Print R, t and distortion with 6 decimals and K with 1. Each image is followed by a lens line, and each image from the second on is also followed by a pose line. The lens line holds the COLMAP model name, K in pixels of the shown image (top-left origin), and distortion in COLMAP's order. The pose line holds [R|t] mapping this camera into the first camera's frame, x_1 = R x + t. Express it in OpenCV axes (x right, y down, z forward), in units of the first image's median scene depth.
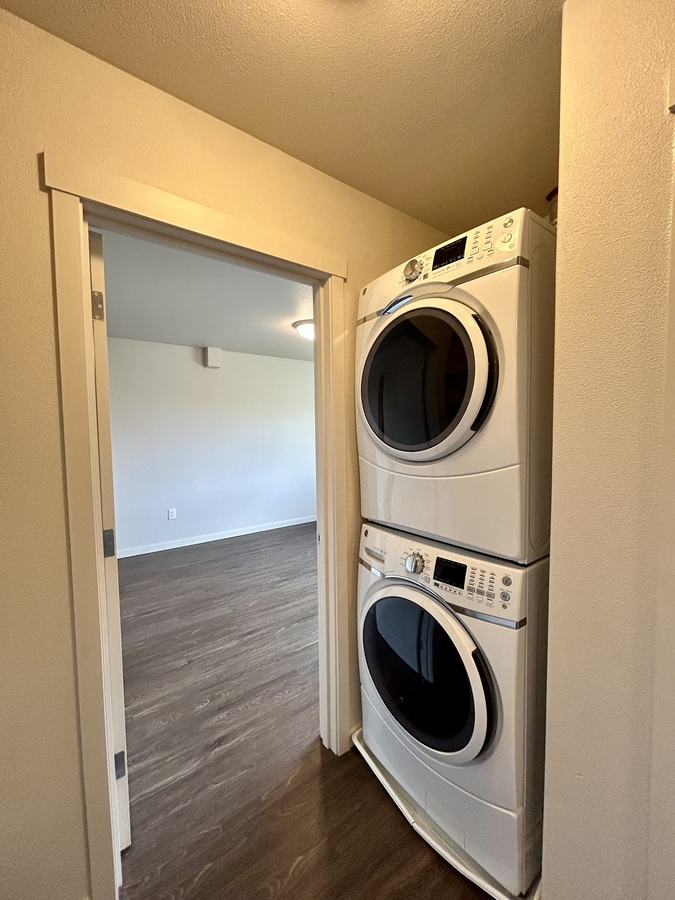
lens RADIAL K [[369.7, 0, 337.5], [0, 369.7, 450.0], [0, 0, 1]] dist [0.000448, -0.000013]
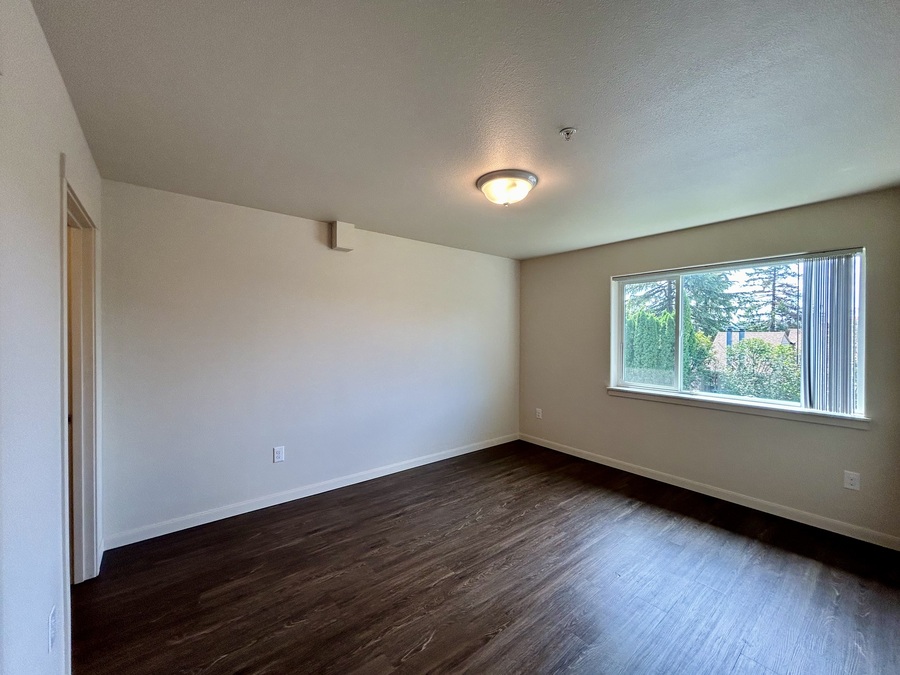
lens RADIAL K [[362.9, 0, 451.2], [0, 362.9, 338.3], [0, 0, 1]] dist [-0.000250, -0.000132]
pose [[0.998849, 0.020046, 0.043580, -0.174234], [-0.018134, 0.998874, -0.043834, -0.023305], [-0.044410, 0.042993, 0.998088, 0.325914]]
